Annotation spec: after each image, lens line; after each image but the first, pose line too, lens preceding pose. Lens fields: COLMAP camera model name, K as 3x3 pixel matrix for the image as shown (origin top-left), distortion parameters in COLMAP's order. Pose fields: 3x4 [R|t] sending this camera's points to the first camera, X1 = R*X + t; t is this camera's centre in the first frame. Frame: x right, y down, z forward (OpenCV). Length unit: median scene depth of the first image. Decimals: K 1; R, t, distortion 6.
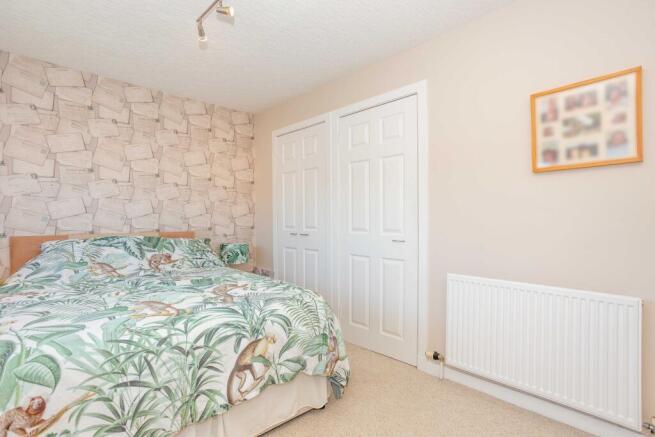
lens RADIAL K [[320.8, 0, 324.4], [0, 320.8, 217.7], [0, 0, 1]] dist [-0.043041, 0.030138]
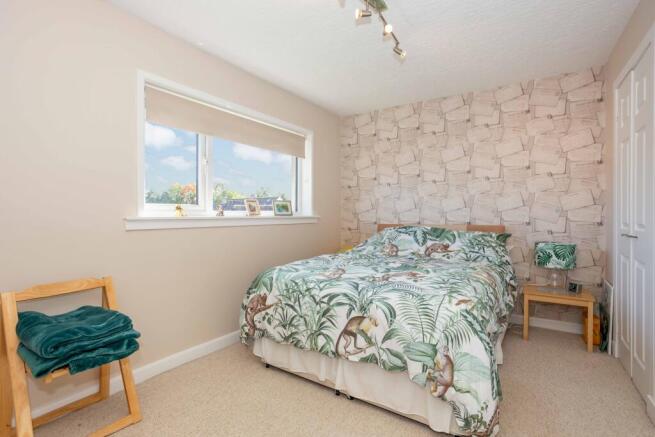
lens RADIAL K [[320.8, 0, 324.4], [0, 320.8, 217.7], [0, 0, 1]] dist [-0.043041, 0.030138]
pose [[0.217158, 0.011613, -0.976067, 0.877348], [0.005862, 0.999896, 0.013200, 0.008665], [0.976119, -0.008588, 0.217067, 0.607753]]
